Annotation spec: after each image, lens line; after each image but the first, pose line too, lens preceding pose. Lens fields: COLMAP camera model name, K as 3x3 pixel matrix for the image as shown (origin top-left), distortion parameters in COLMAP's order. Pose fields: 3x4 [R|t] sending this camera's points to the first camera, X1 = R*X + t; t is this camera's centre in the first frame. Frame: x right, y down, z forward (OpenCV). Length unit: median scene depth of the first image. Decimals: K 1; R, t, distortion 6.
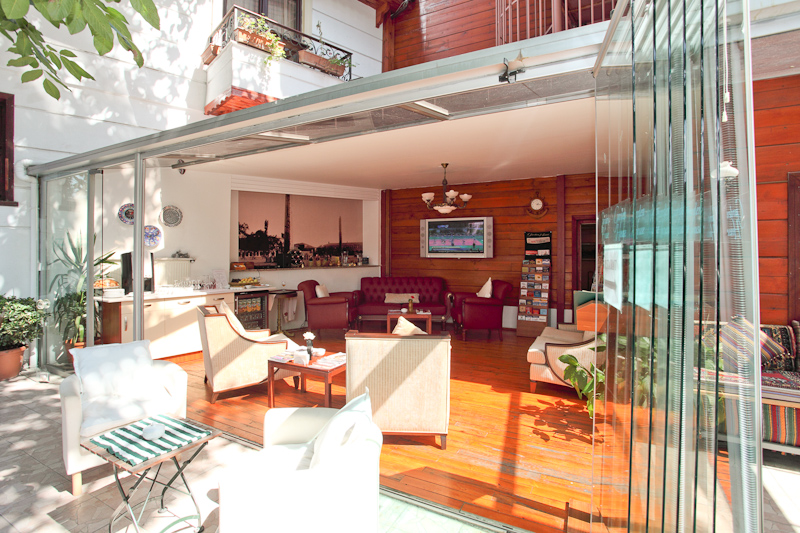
lens RADIAL K [[396.9, 0, 393.7], [0, 396.9, 242.0], [0, 0, 1]] dist [-0.000514, 0.000076]
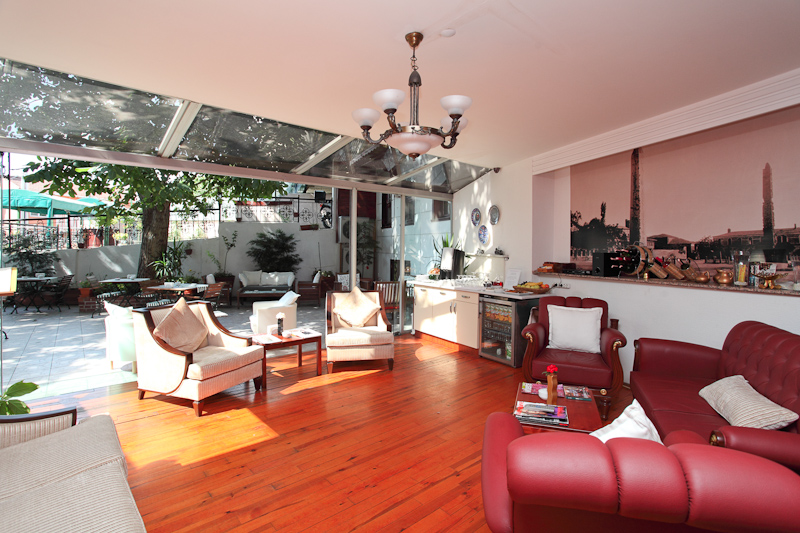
lens RADIAL K [[396.9, 0, 398.6], [0, 396.9, 263.2], [0, 0, 1]] dist [-0.000514, 0.000076]
pose [[-0.327369, 0.025448, -0.944554, 0.408362], [0.005047, 0.999670, 0.025184, 0.027495], [0.944883, 0.003477, -0.327390, 0.875124]]
